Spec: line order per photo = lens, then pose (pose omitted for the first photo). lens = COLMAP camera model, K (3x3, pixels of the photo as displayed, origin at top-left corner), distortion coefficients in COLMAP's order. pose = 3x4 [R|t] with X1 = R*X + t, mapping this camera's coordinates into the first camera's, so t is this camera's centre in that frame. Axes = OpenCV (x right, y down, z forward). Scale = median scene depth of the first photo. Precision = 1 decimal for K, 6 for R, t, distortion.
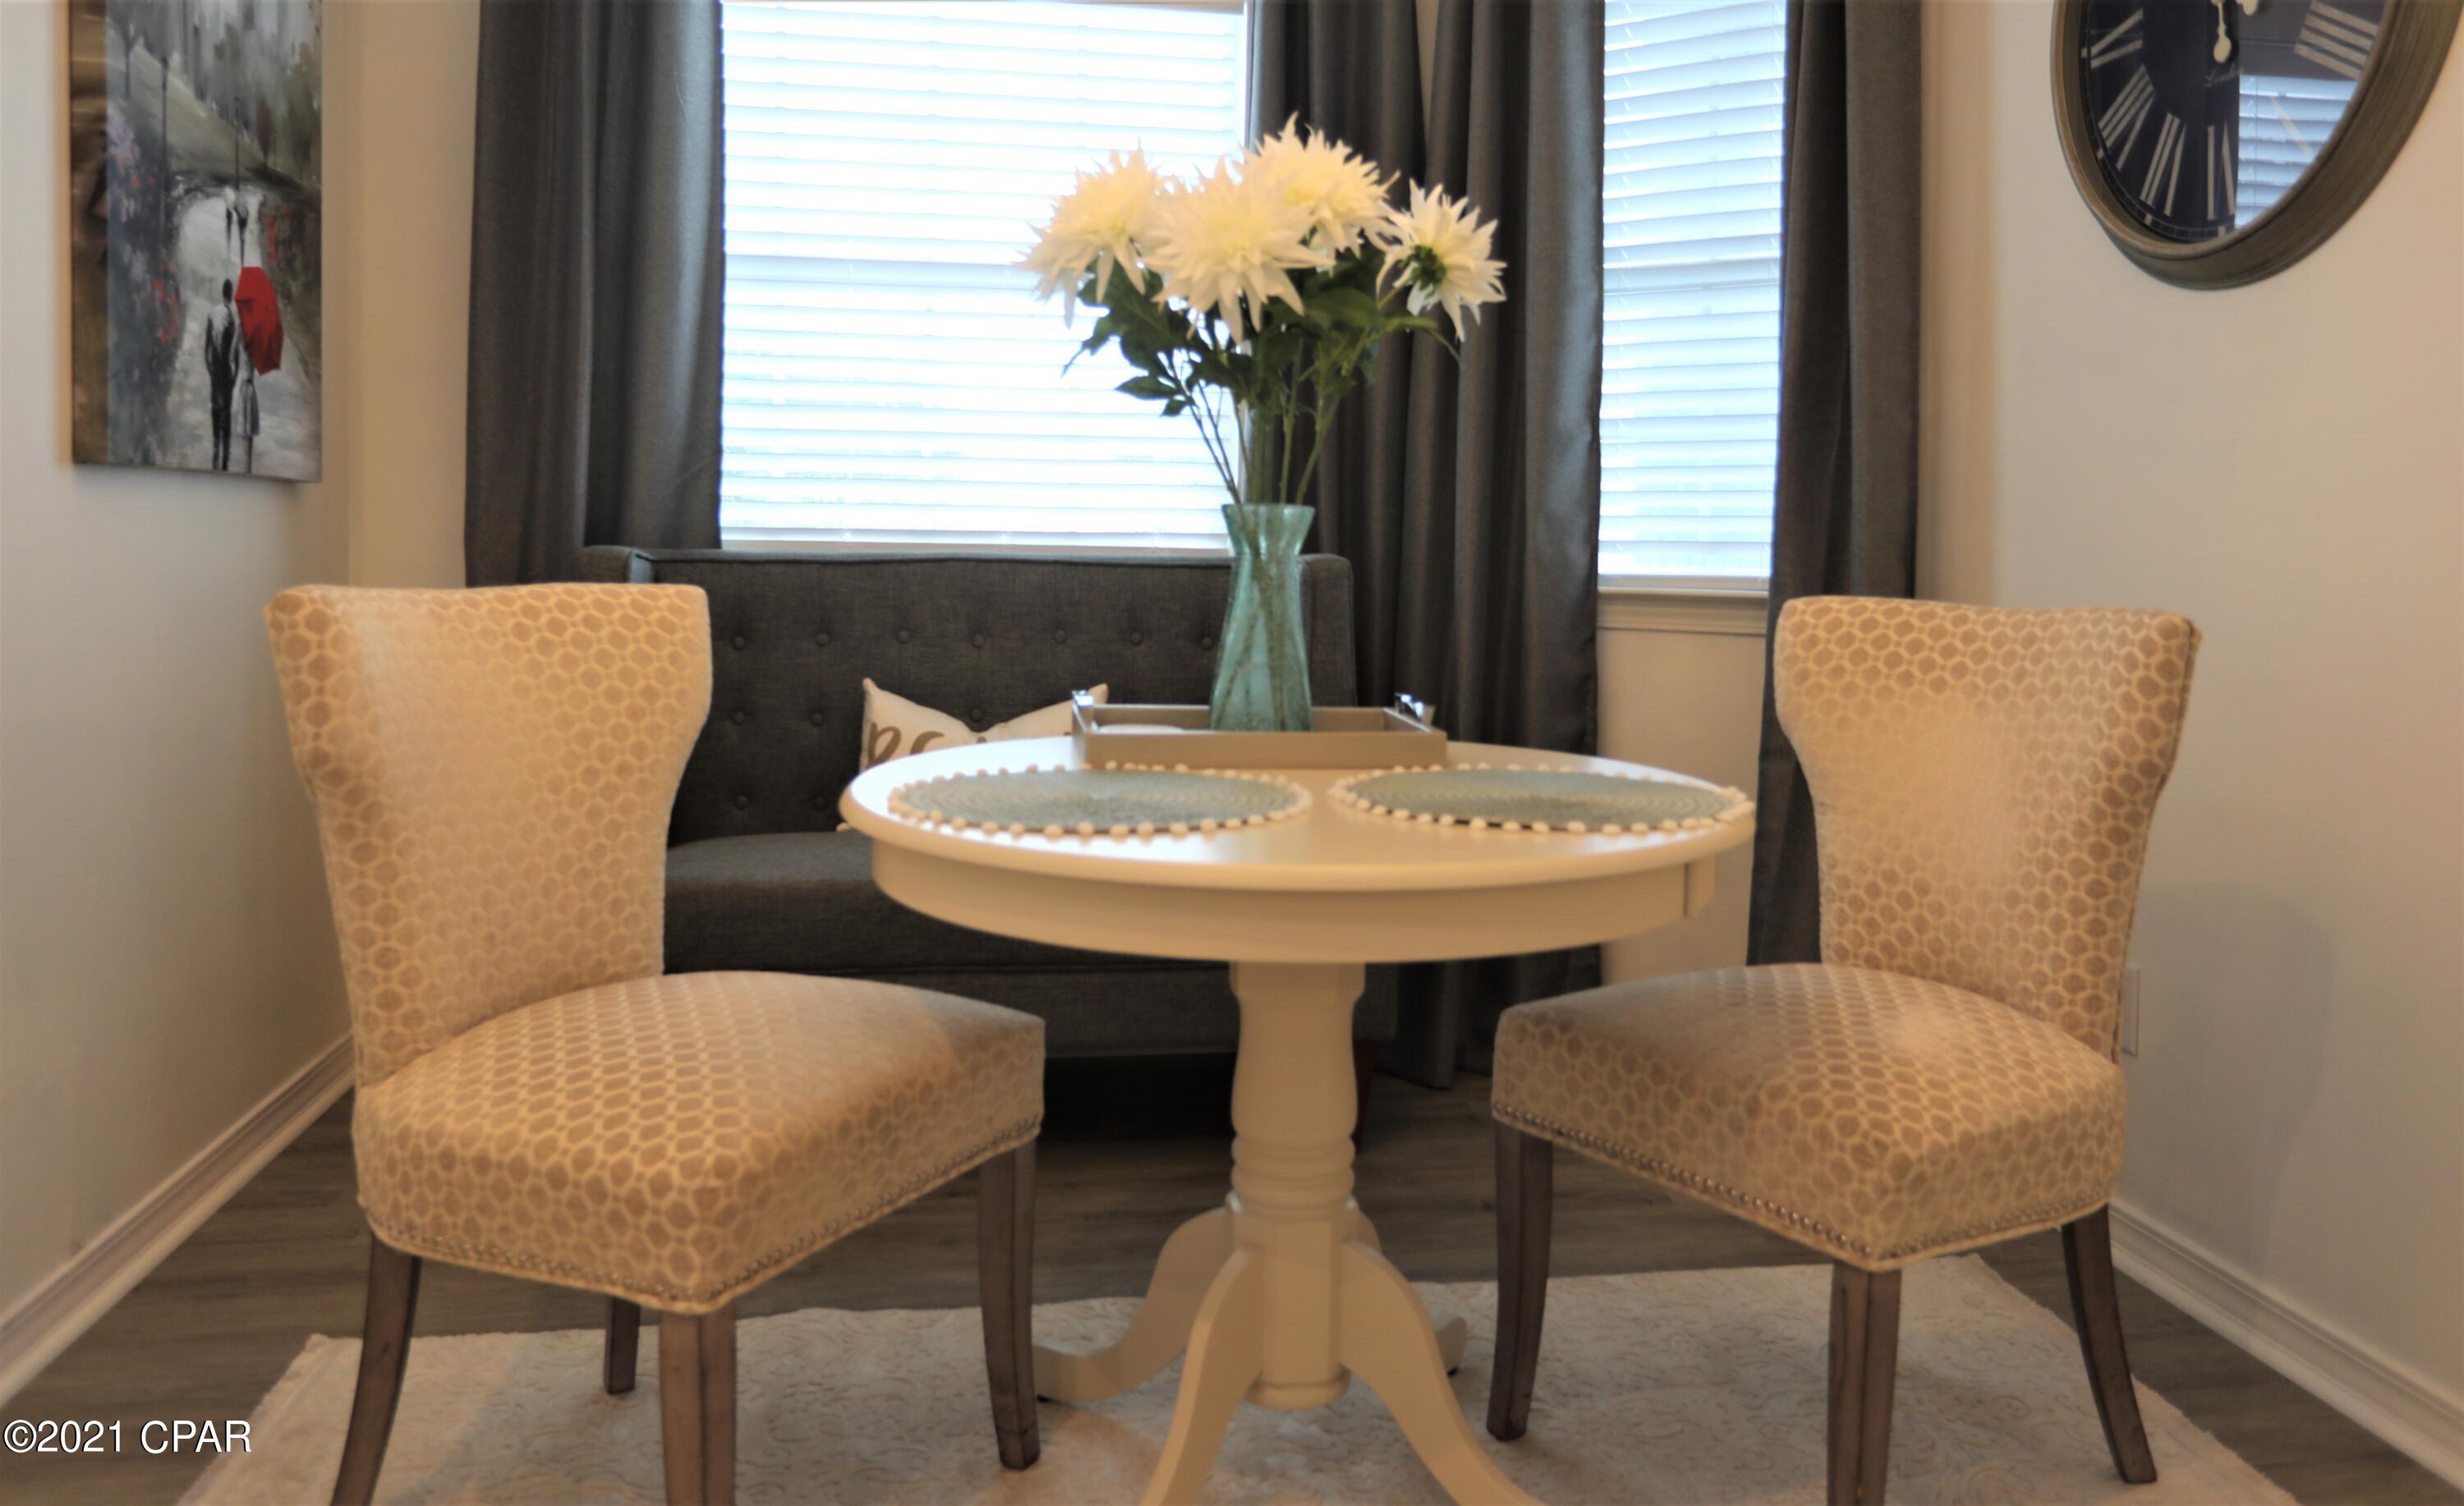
lens RADIAL K [[1829.8, 0, 1234.7], [0, 1829.8, 581.0], [0, 0, 1]] dist [-0.005845, 0.002035]
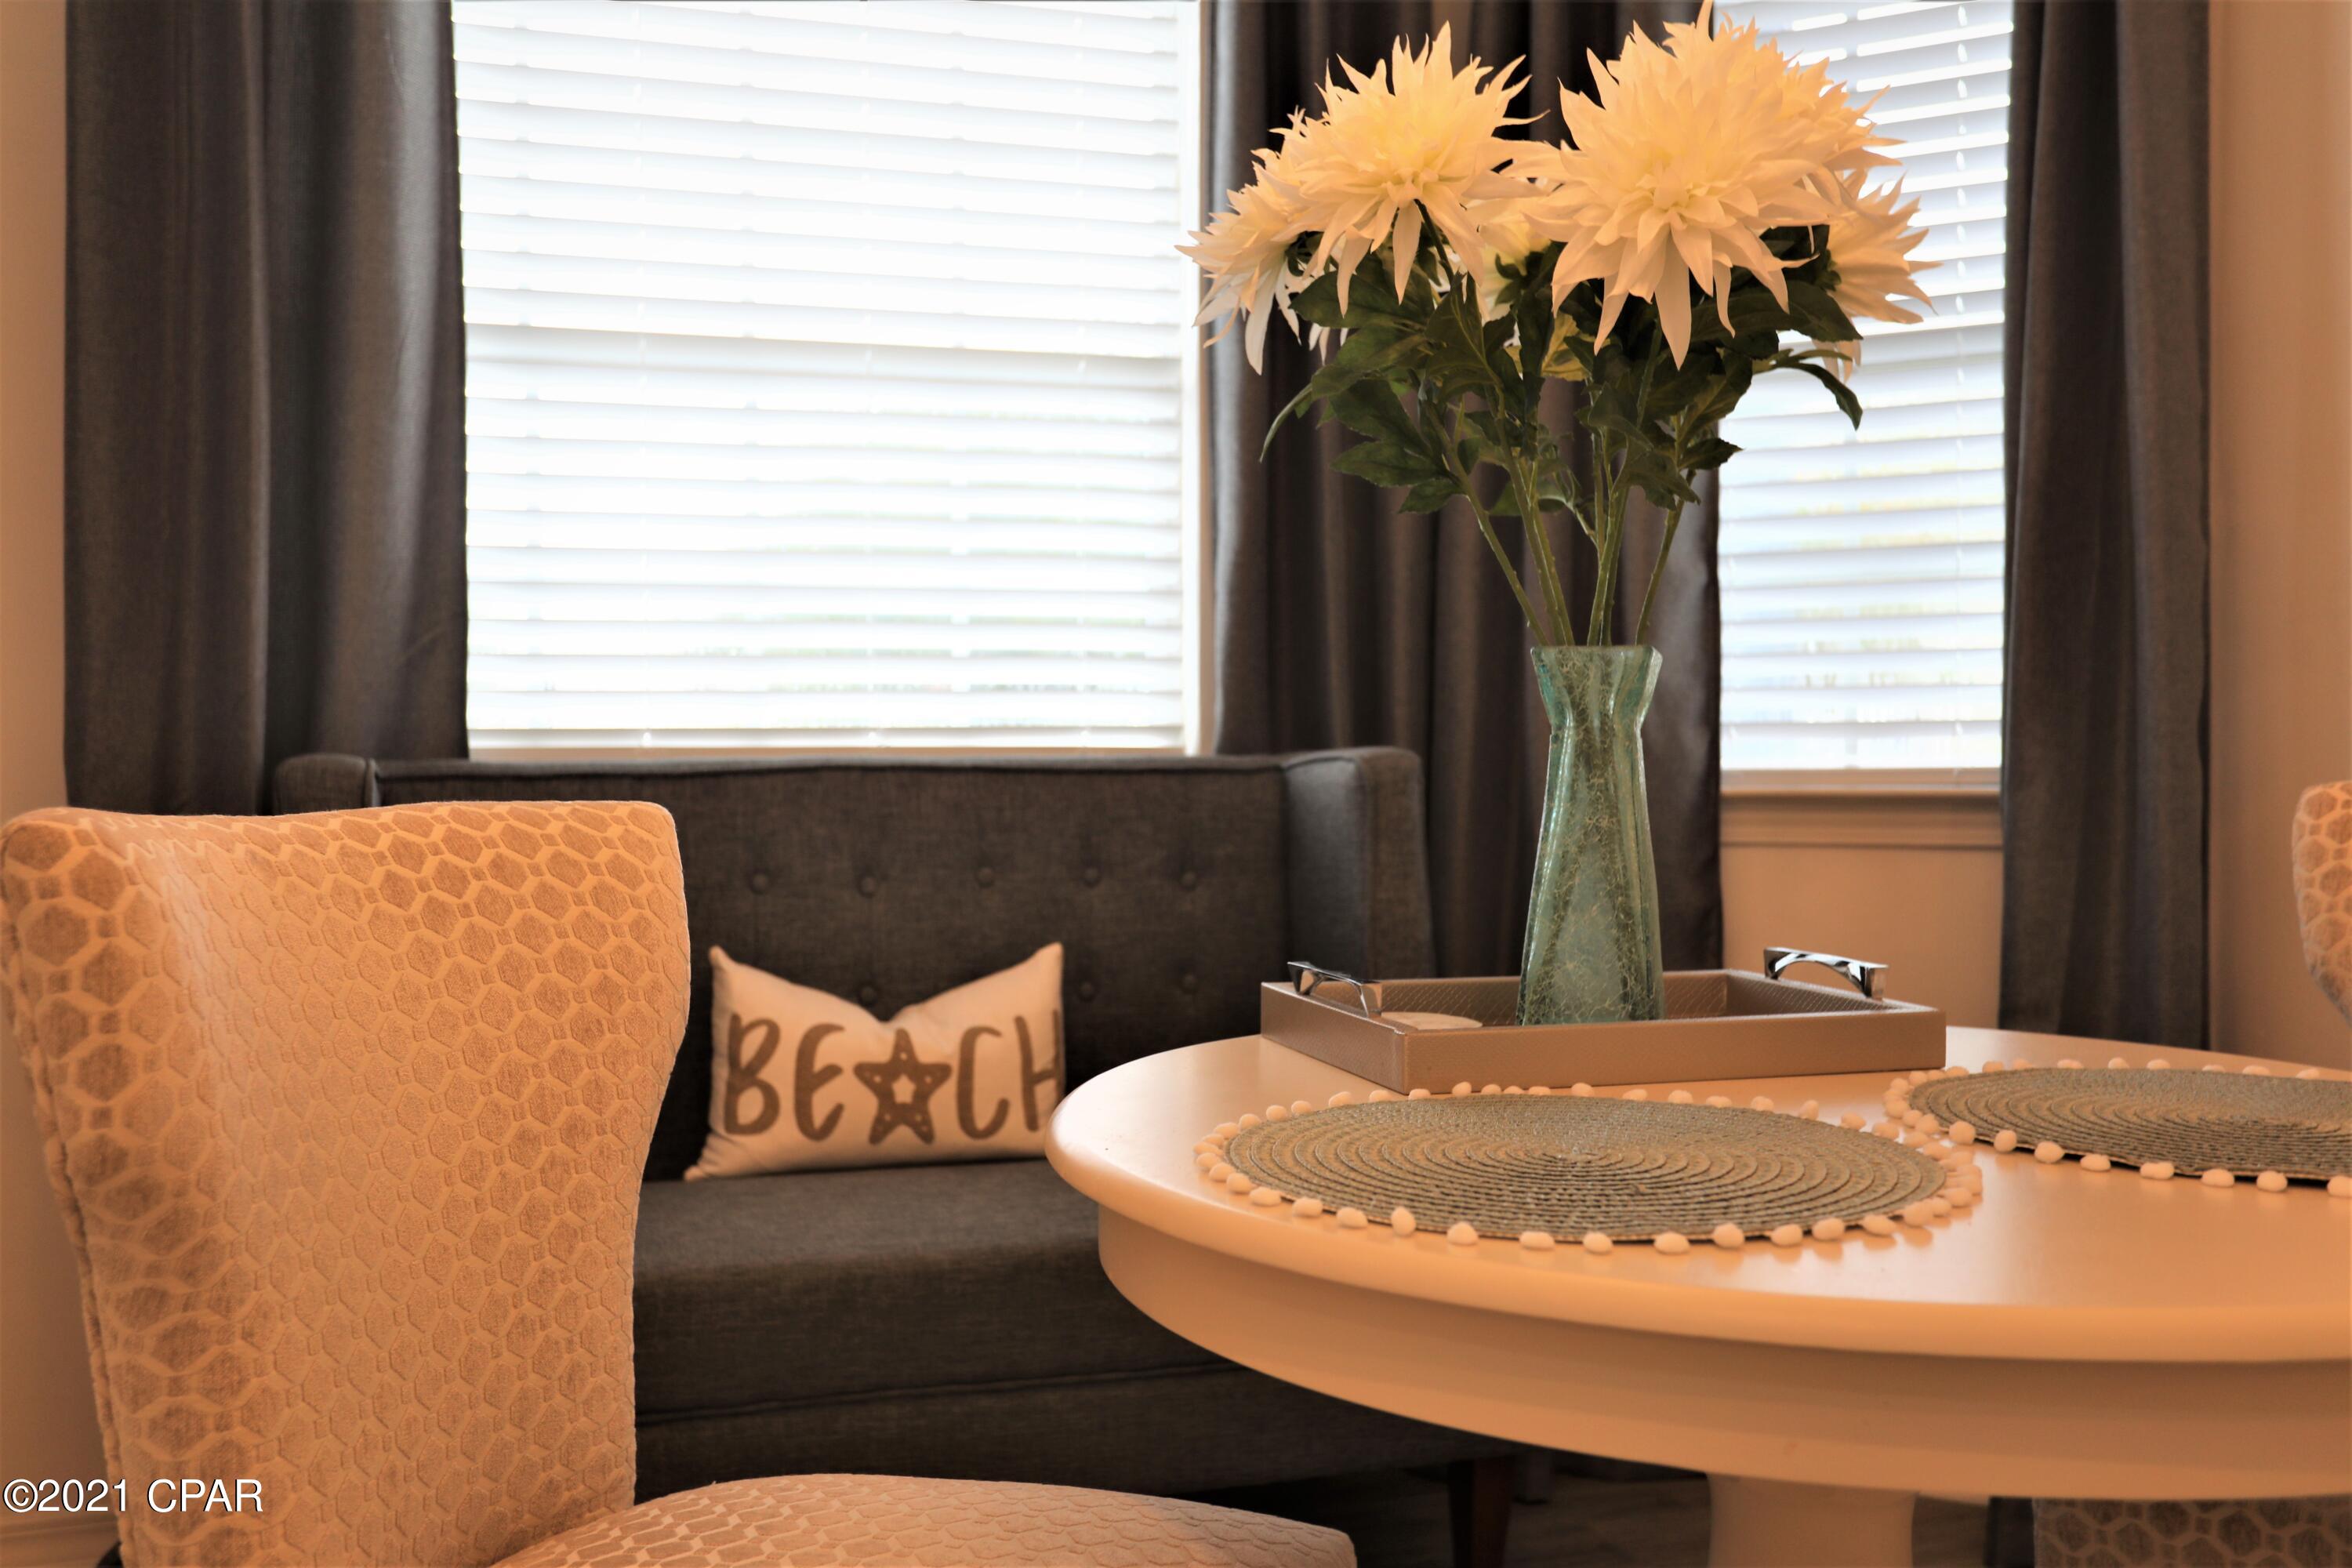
lens RADIAL K [[2137.7, 0, 1118.3], [0, 2137.7, 777.8], [0, 0, 1]] dist [0.033158, 0.000000]
pose [[0.990340, -0.022766, 0.136776, -0.250022], [0.024648, 0.999623, -0.012077, 0.006807], [-0.136449, 0.015331, 0.990528, 0.317080]]
